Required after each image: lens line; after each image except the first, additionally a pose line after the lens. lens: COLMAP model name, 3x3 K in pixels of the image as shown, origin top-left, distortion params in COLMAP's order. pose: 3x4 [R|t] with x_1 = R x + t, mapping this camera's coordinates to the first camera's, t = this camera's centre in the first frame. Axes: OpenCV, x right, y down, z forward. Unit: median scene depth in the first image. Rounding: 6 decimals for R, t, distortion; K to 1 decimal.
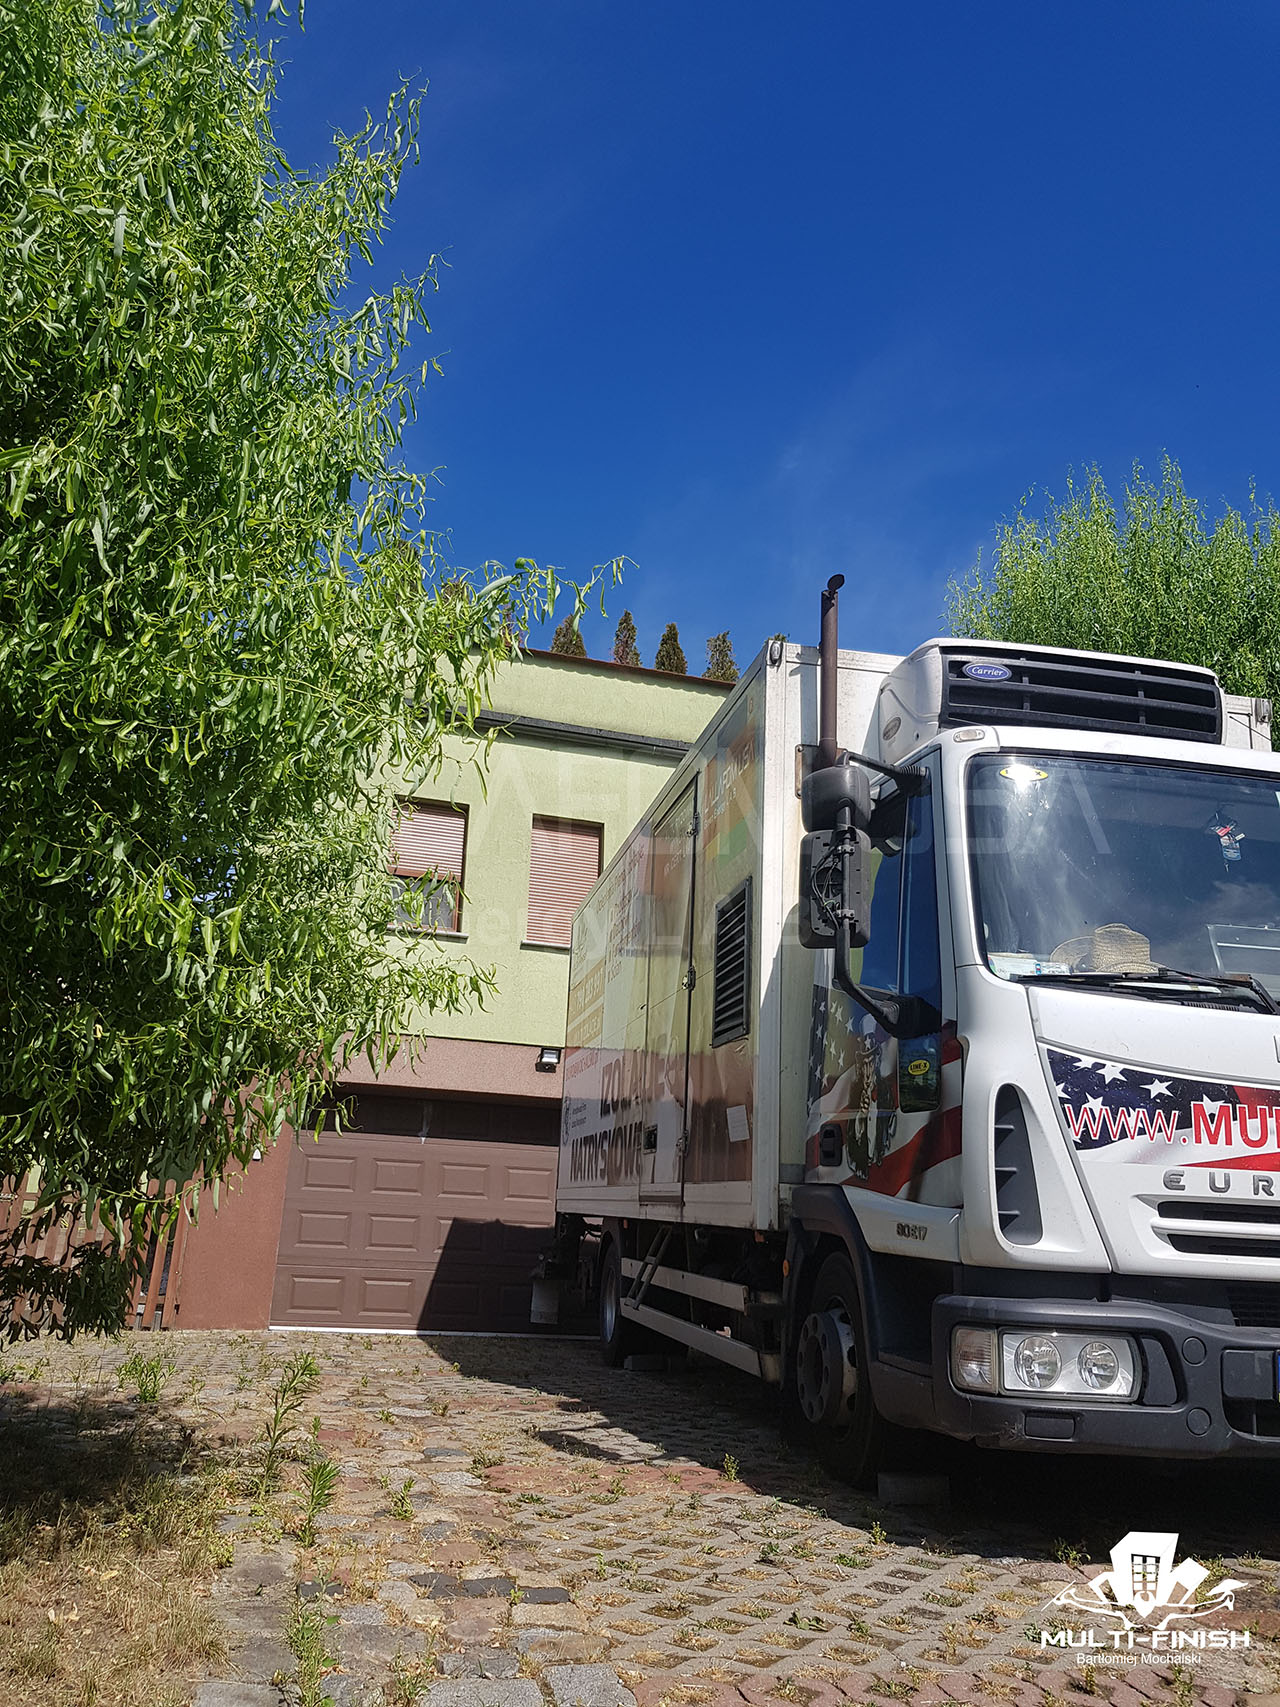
lens RADIAL K [[1334.4, 0, 639.7], [0, 1334.4, 853.6], [0, 0, 1]] dist [0.068072, -0.133742]
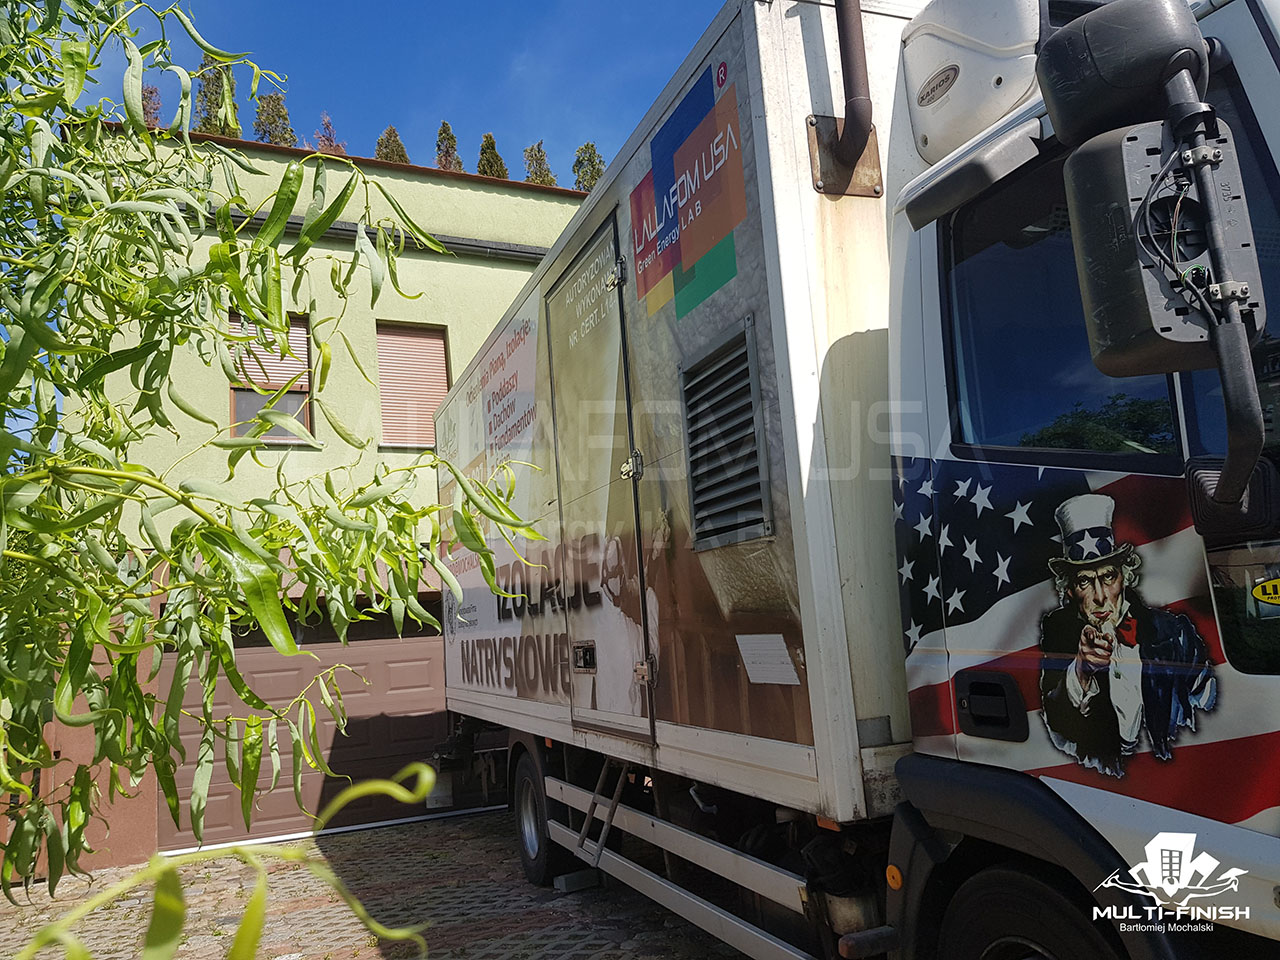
lens RADIAL K [[1000.6, 0, 633.8], [0, 1000.6, 479.9], [0, 0, 1]] dist [0.068072, -0.133742]
pose [[0.980225, -0.089513, 0.176483, -0.074378], [0.069492, 0.990751, 0.116544, 0.035692], [-0.185283, -0.101975, 0.977380, 0.450378]]
